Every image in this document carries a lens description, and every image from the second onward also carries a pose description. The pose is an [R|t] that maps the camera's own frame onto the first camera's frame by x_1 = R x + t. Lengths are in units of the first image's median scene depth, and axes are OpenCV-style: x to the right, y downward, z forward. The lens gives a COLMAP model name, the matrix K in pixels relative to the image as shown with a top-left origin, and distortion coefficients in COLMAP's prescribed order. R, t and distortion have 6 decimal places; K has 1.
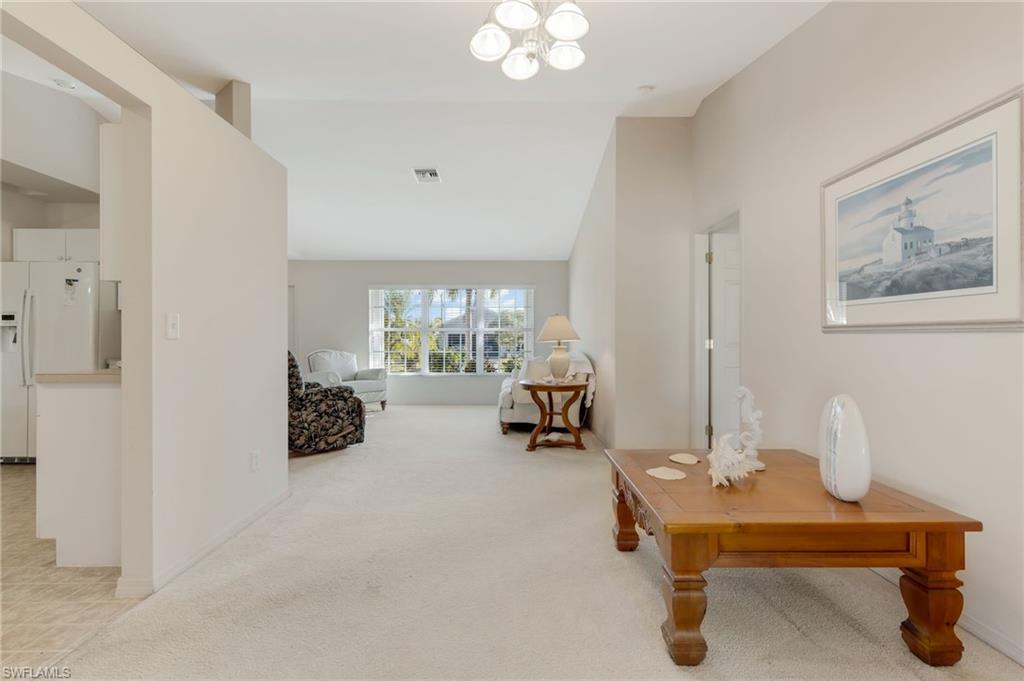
lens RADIAL K [[467.2, 0, 509.8], [0, 467.2, 338.3], [0, 0, 1]] dist [0.004313, -0.001648]
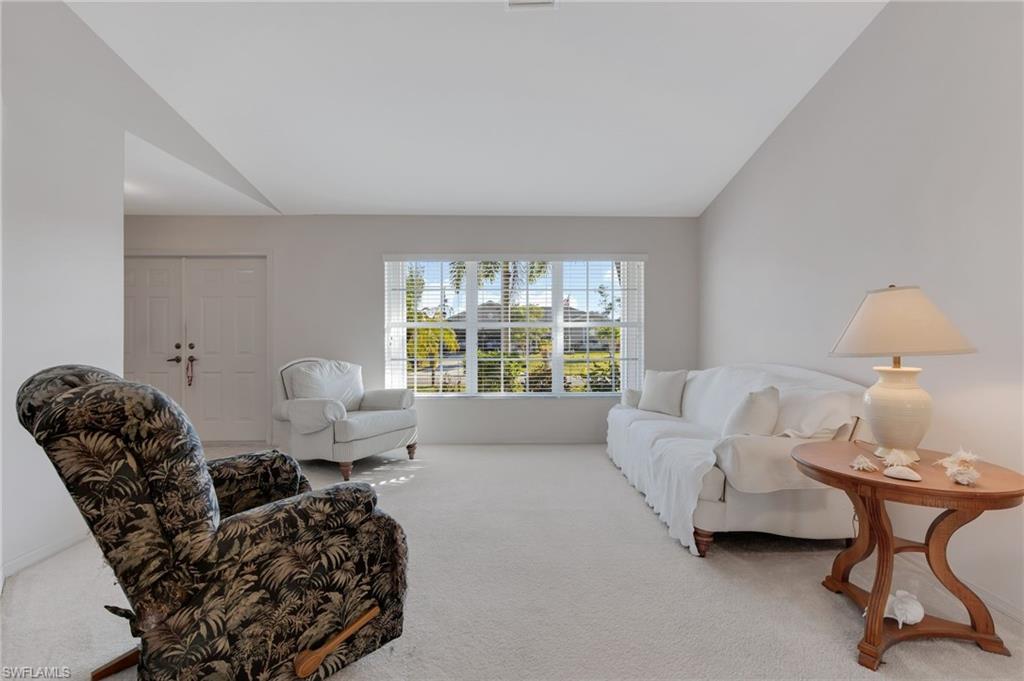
lens RADIAL K [[467.2, 0, 515.2], [0, 467.2, 338.0], [0, 0, 1]] dist [0.004313, -0.001648]
pose [[0.999923, -0.002207, 0.012218, -0.231794], [0.002097, 0.999957, 0.008998, -0.012739], [-0.012237, -0.008972, 0.999885, 0.645928]]
